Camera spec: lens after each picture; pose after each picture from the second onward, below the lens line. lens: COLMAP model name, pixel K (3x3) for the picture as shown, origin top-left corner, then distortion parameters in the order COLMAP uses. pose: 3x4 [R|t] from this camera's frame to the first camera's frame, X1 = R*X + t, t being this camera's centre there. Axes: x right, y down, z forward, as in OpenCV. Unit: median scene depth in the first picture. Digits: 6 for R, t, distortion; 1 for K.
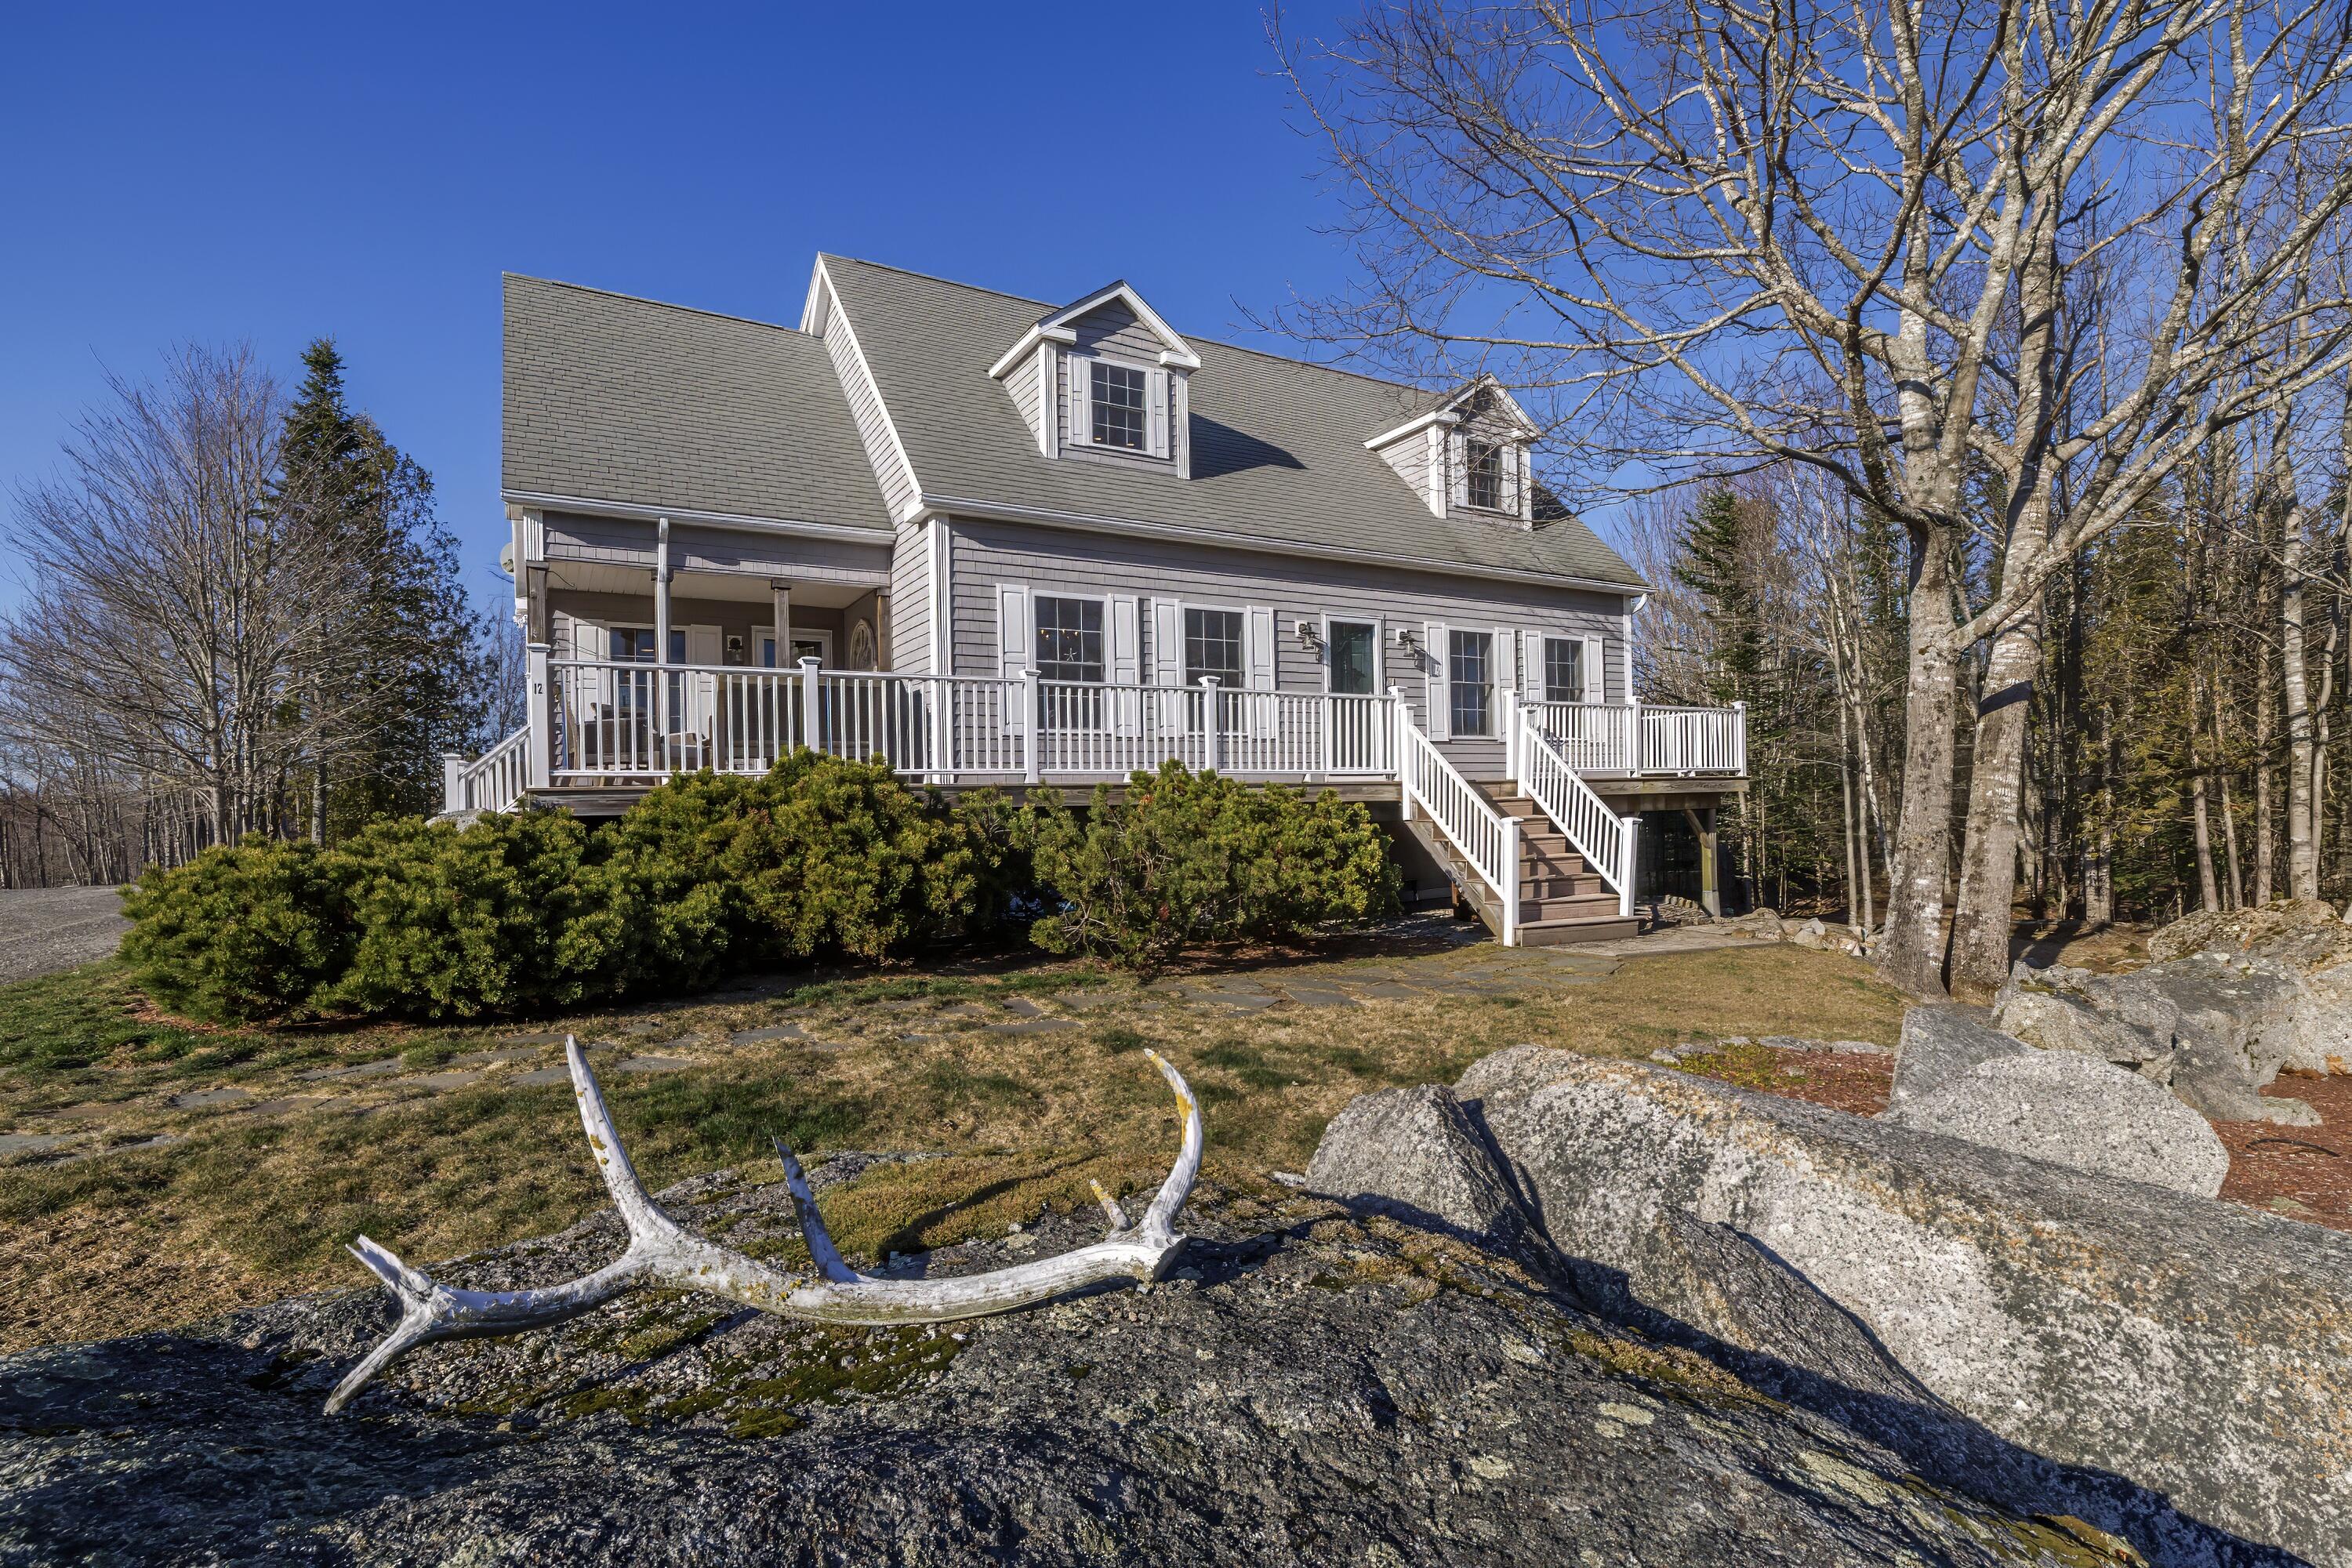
lens RADIAL K [[1083.3, 0, 1176.0], [0, 1083.3, 784.0], [0, 0, 1]] dist [-0.001770, 0.000059]
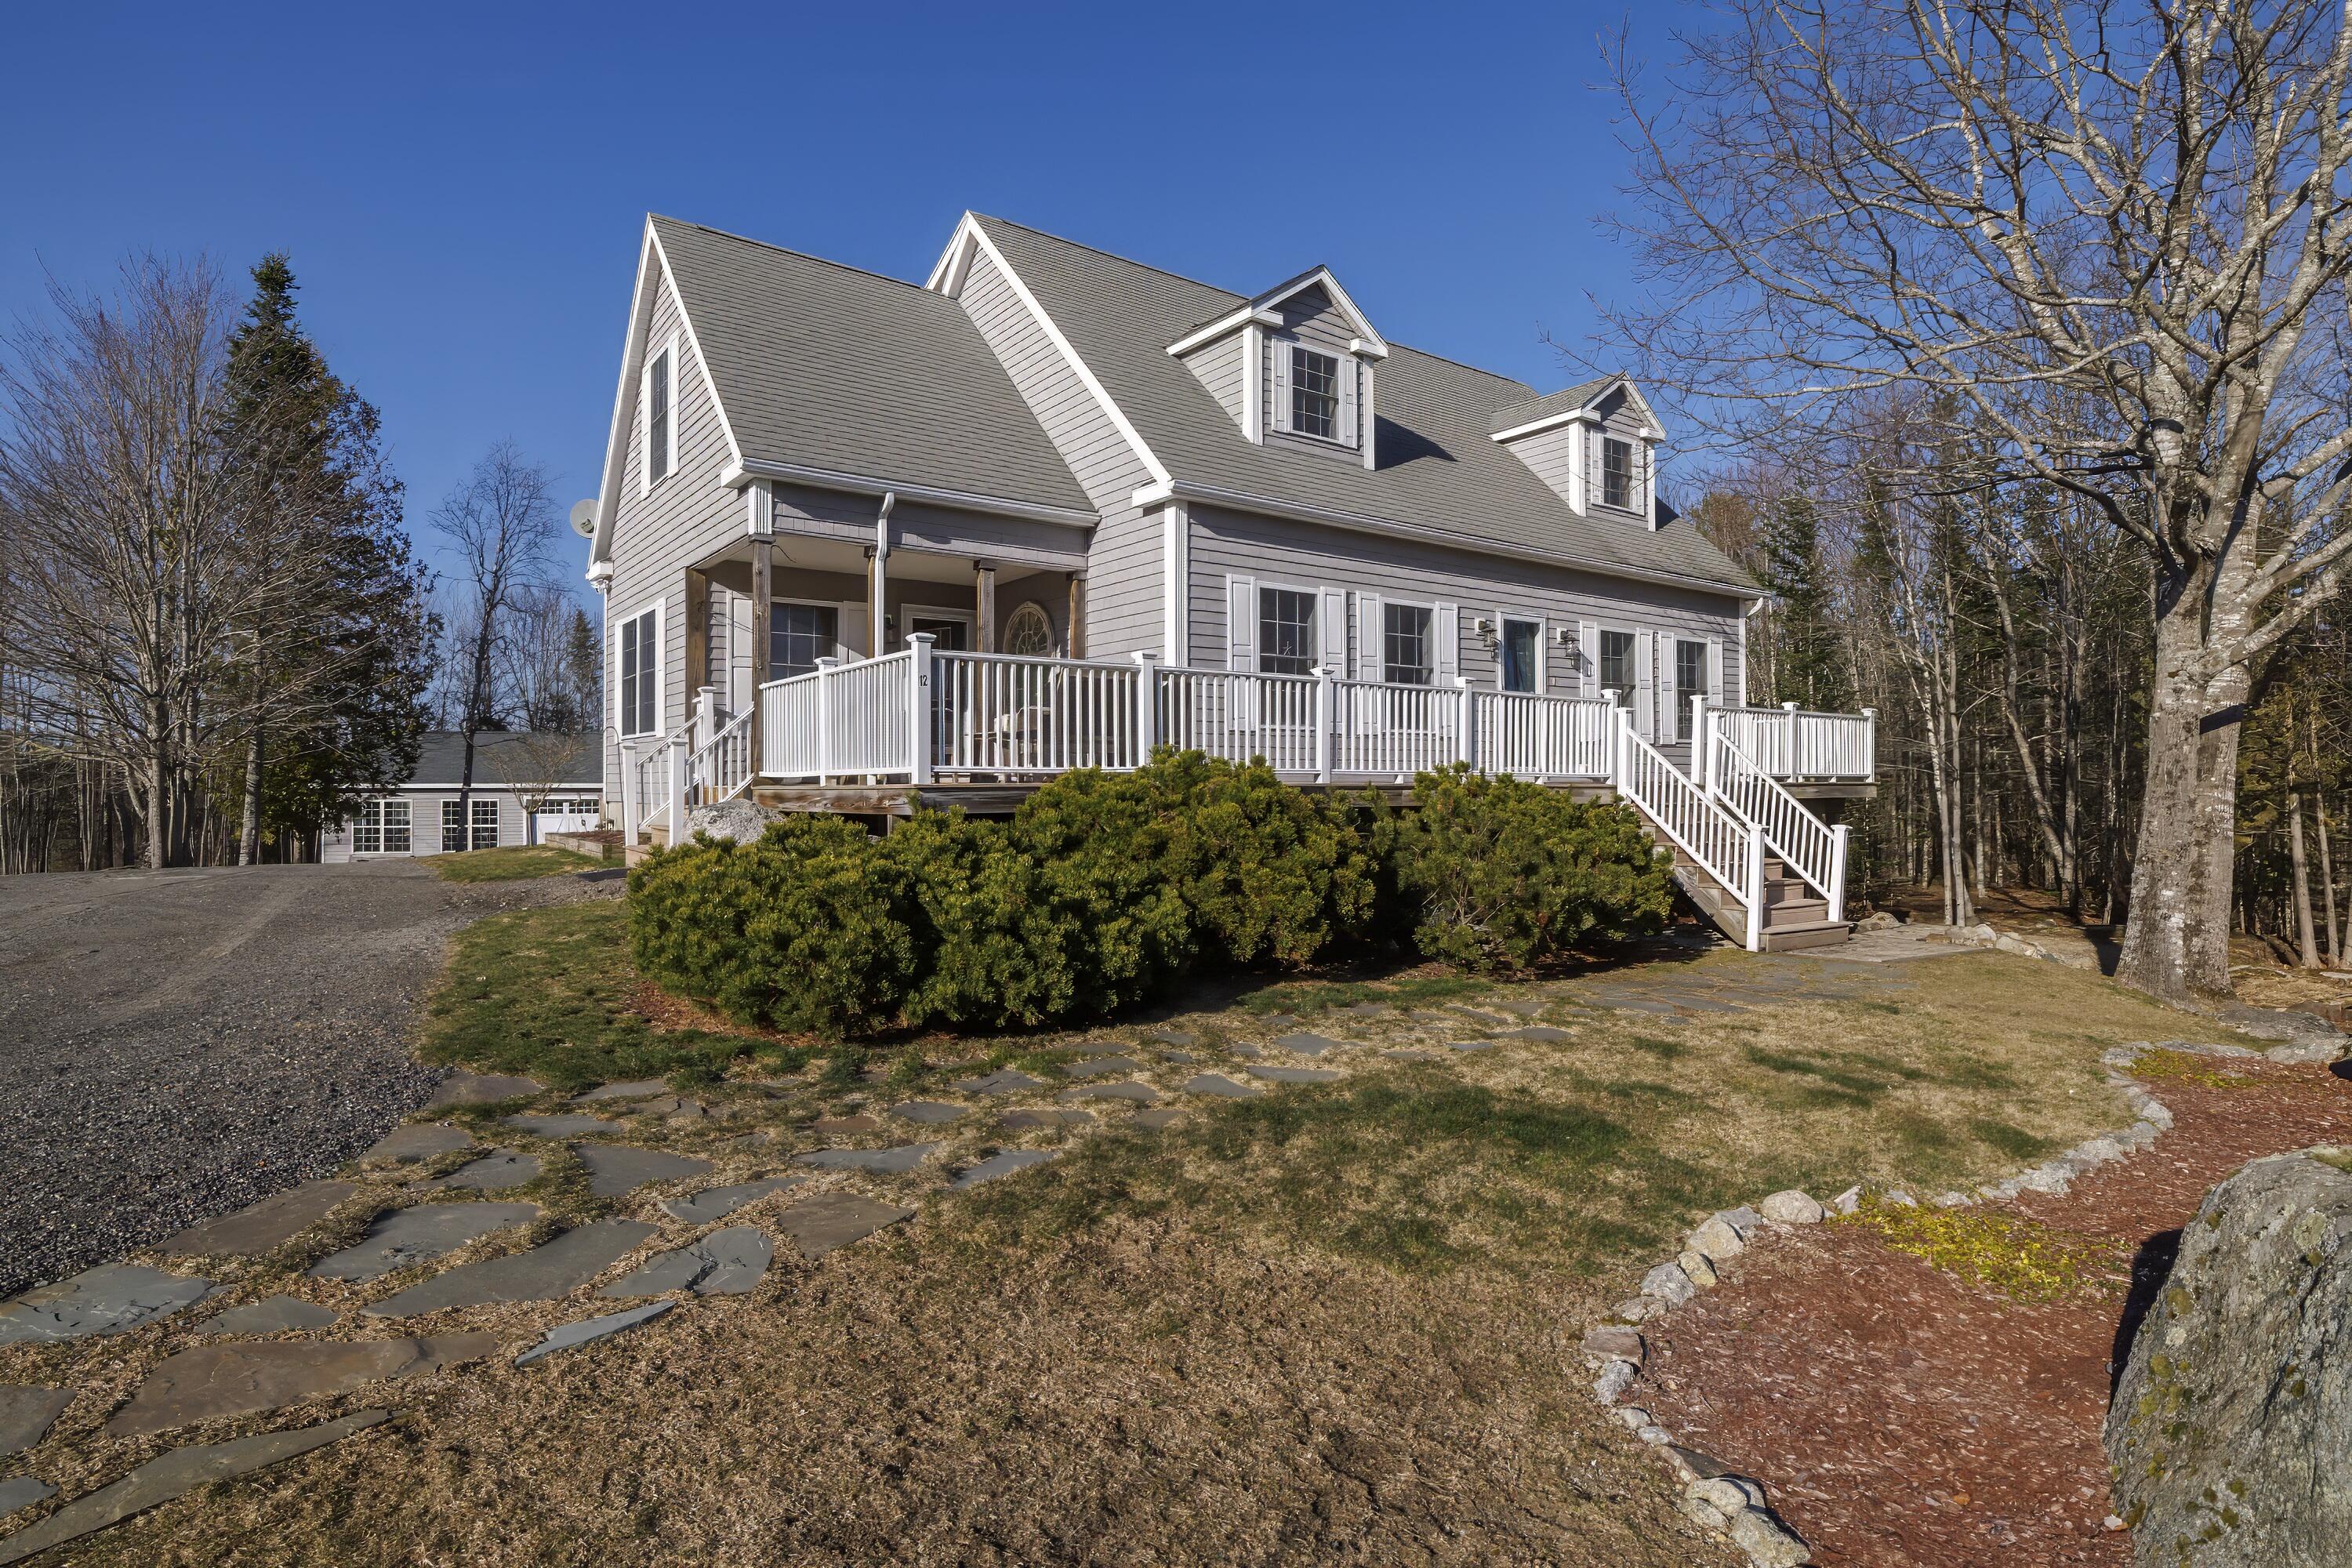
lens RADIAL K [[1164.3, 0, 1160.0], [0, 1164.3, 754.8], [0, 0, 1]] dist [0.000916, 0.000015]
pose [[0.995166, 0.020407, 0.096065, -0.294361], [-0.019386, 0.999745, -0.011548, -0.008944], [-0.096277, 0.009630, 0.995308, -0.026722]]
